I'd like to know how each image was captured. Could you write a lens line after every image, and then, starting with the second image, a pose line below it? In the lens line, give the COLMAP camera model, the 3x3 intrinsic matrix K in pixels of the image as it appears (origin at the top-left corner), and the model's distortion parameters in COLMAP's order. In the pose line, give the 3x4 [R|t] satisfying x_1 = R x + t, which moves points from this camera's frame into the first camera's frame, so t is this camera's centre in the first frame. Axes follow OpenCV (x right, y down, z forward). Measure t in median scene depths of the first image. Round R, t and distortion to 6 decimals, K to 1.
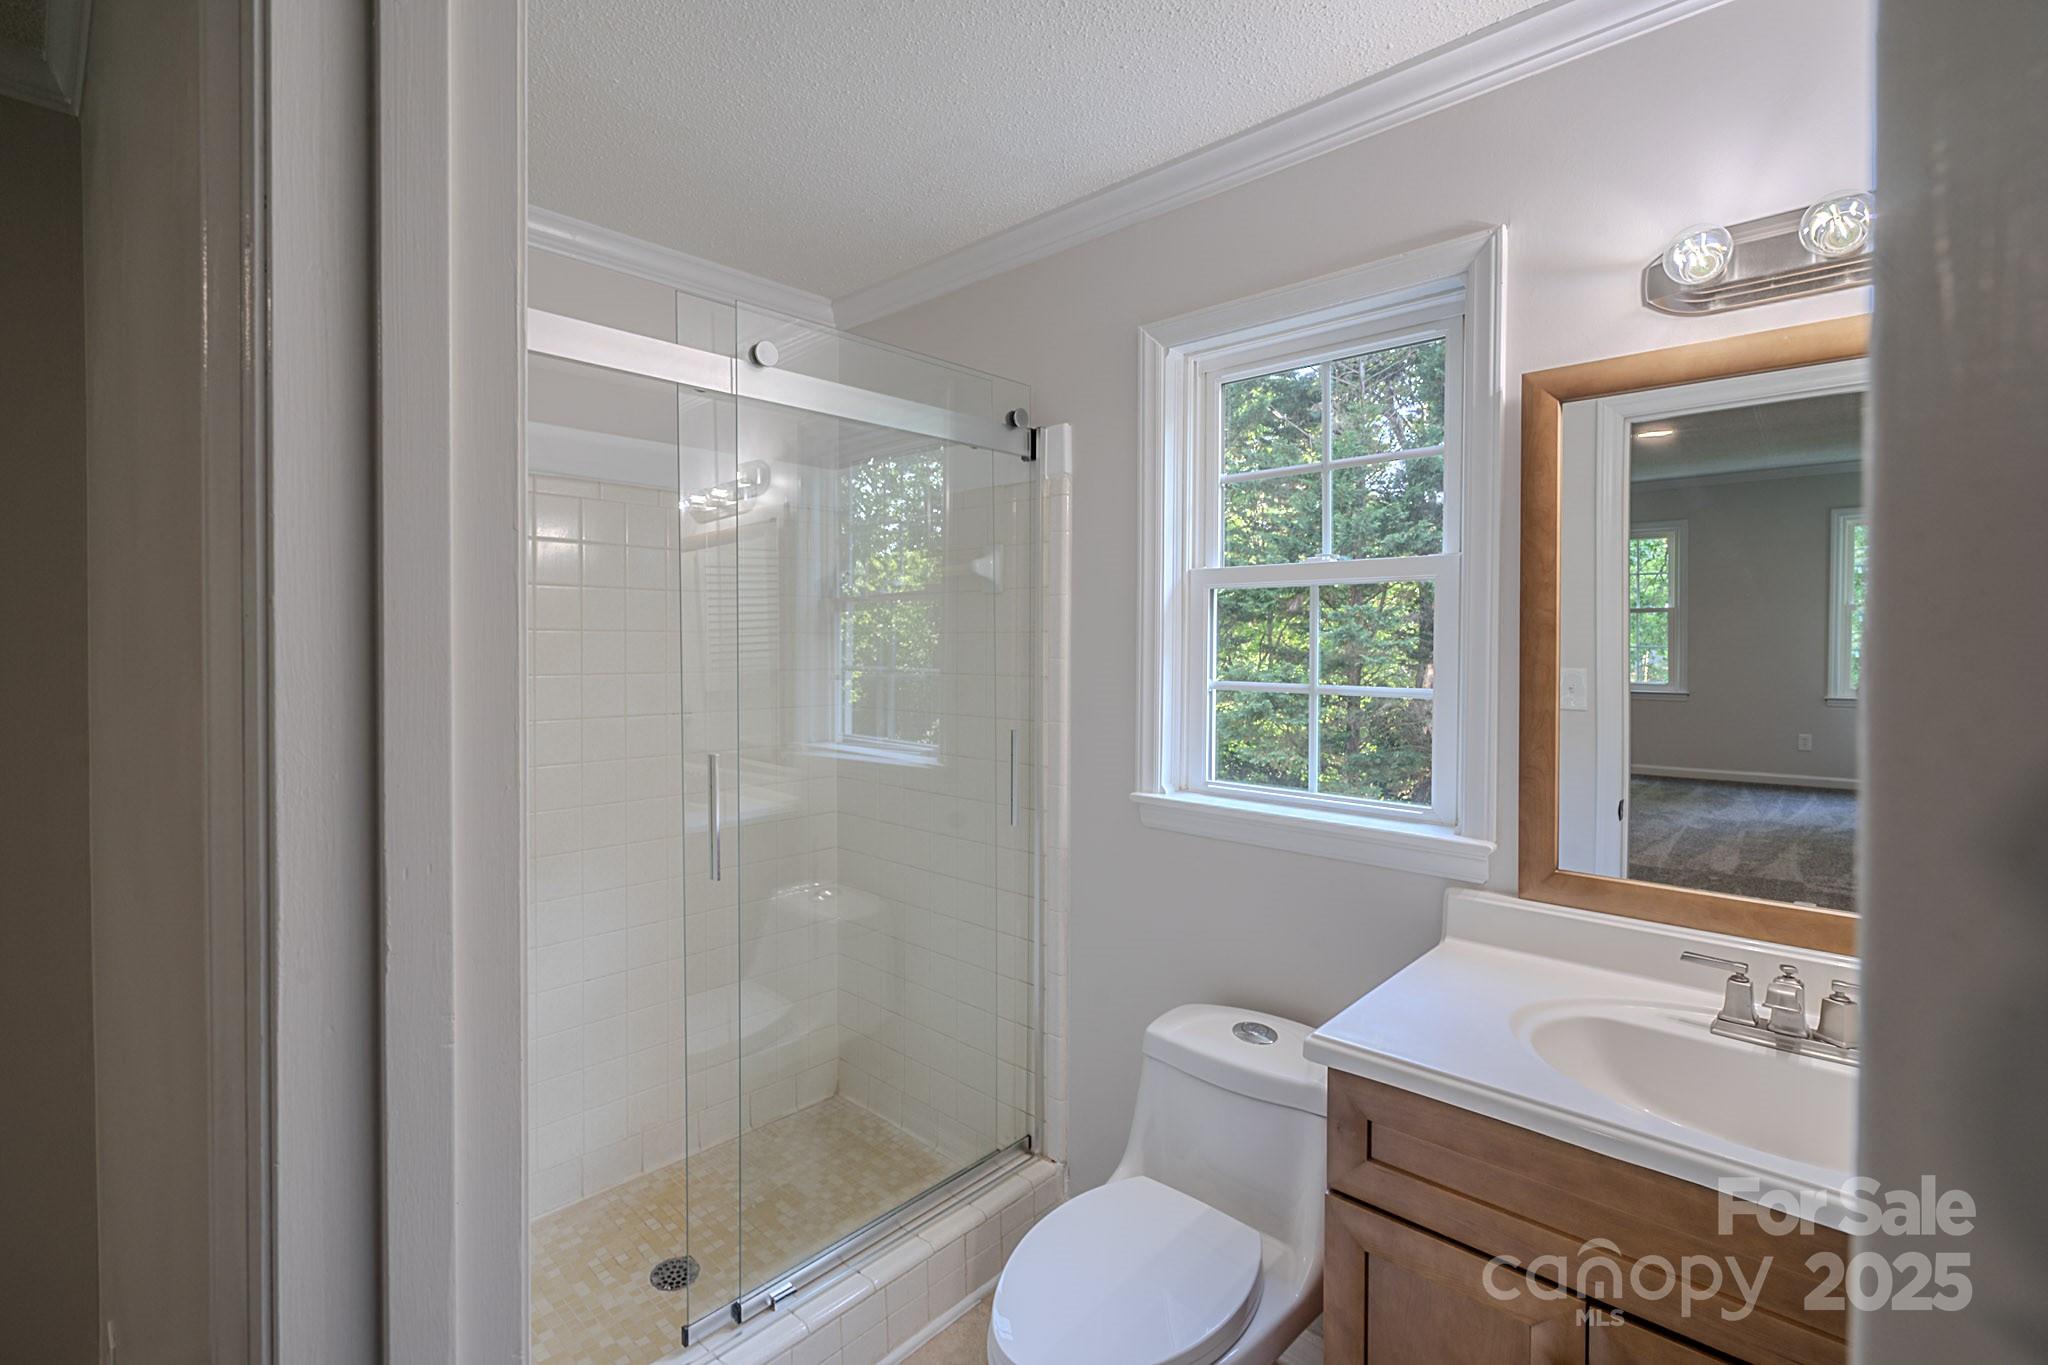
lens RADIAL K [[937.5, 0, 1013.8], [0, 937.5, 654.0], [0, 0, 1]] dist [-0.000293, 0.000808]
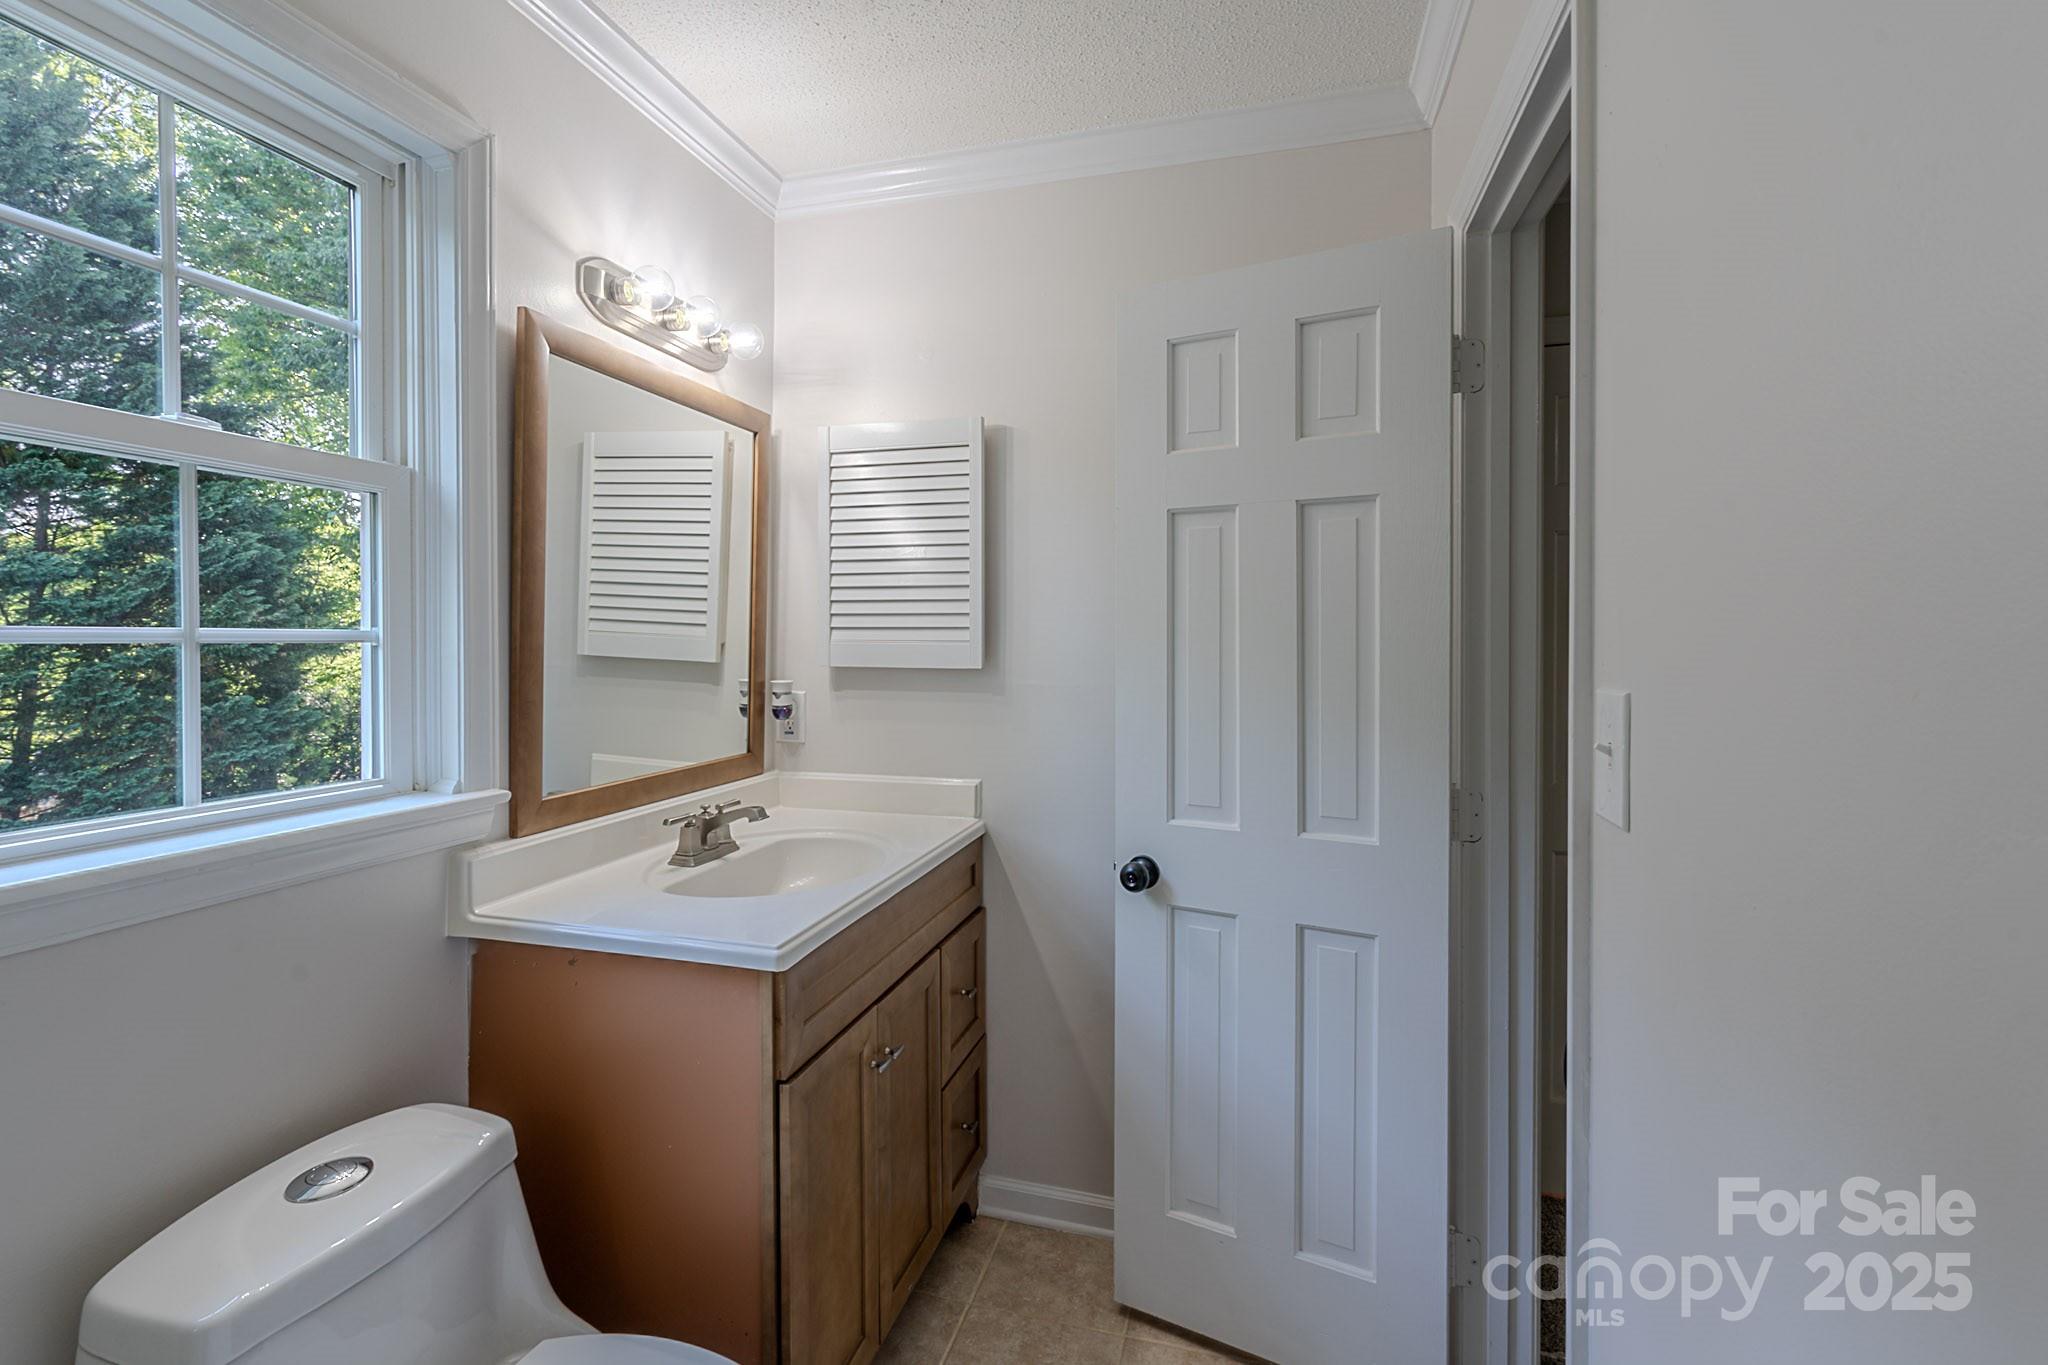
lens RADIAL K [[937.5, 0, 1013.8], [0, 937.5, 654.0], [0, 0, 1]] dist [-0.000293, 0.000808]
pose [[-0.503840, -0.011436, 0.863721, -0.565420], [0.010423, 0.999759, 0.019317, 0.053705], [-0.863734, 0.018735, -0.503599, 1.029641]]
